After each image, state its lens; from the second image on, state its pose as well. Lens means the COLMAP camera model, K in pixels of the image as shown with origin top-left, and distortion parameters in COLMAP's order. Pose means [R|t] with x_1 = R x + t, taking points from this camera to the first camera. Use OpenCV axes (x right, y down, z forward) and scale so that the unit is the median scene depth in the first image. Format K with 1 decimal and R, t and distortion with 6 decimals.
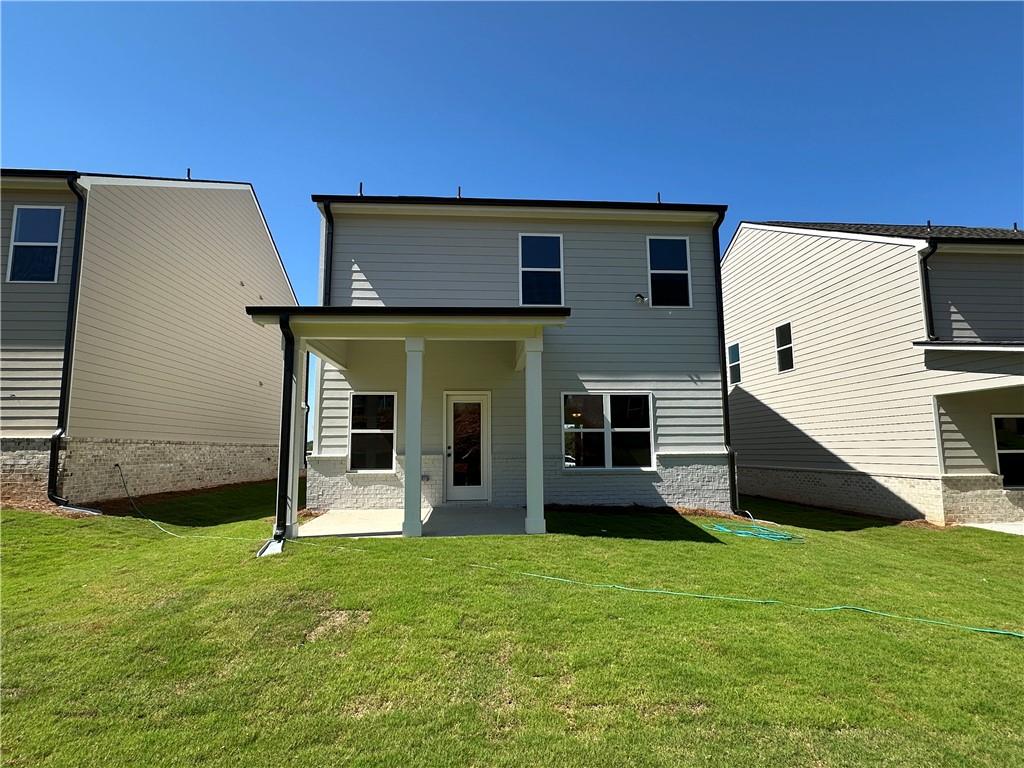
lens RADIAL K [[530.1, 0, 510.4], [0, 530.1, 388.5], [0, 0, 1]] dist [-0.001517, 0.000594]
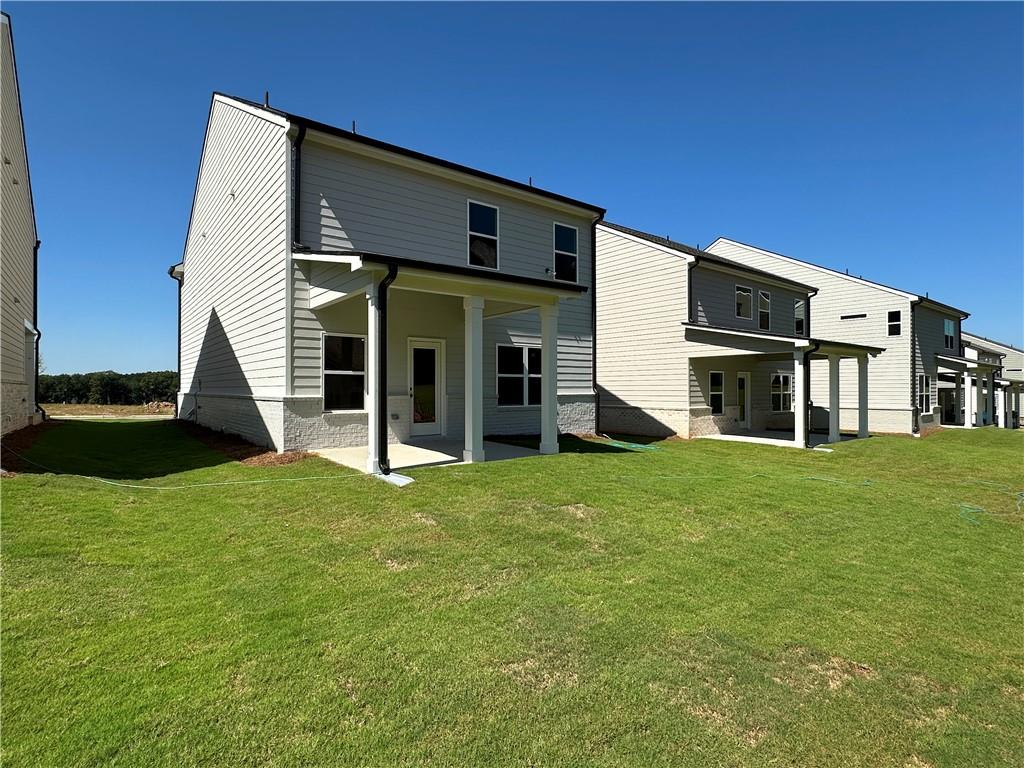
lens RADIAL K [[530.1, 0, 510.4], [0, 530.1, 388.5], [0, 0, 1]] dist [-0.001517, 0.000594]
pose [[0.830724, 0.006028, 0.556652, -0.542454], [-0.069200, 0.993304, 0.092515, -0.005149], [-0.552367, -0.115375, 0.825578, -0.020950]]
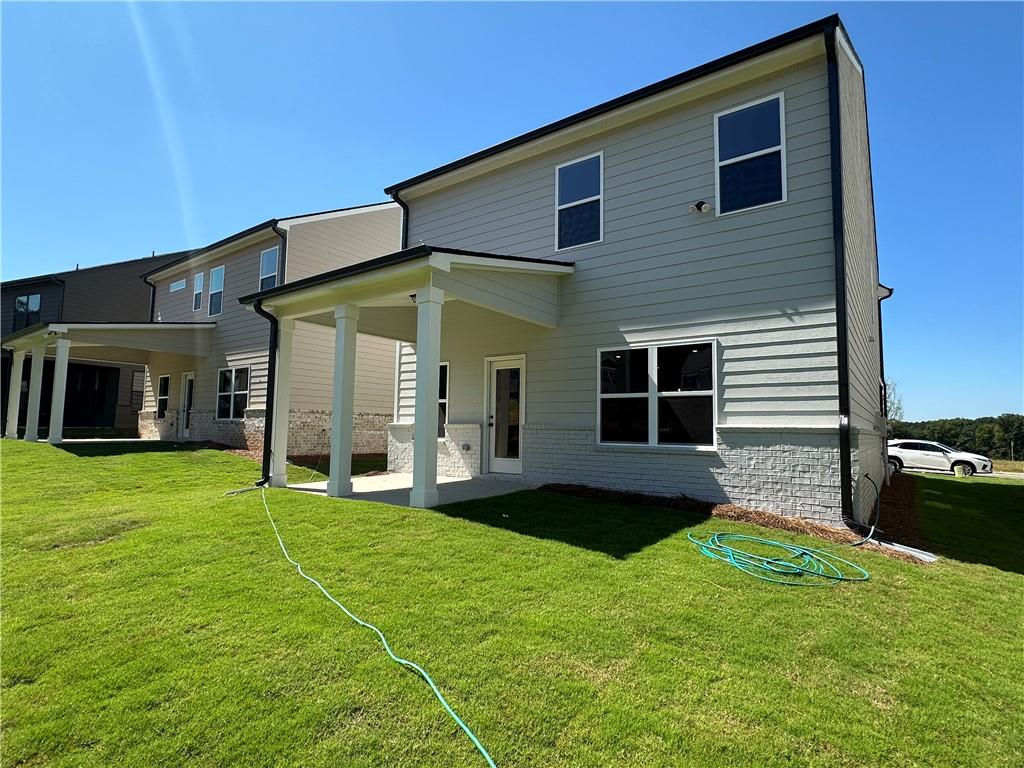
lens RADIAL K [[530.1, 0, 510.4], [0, 530.1, 388.5], [0, 0, 1]] dist [-0.001517, 0.000594]
pose [[0.761000, -0.032110, -0.647956, 0.512808], [0.052877, 0.998521, 0.012621, 0.049421], [0.646593, -0.043866, 0.761573, 0.296123]]
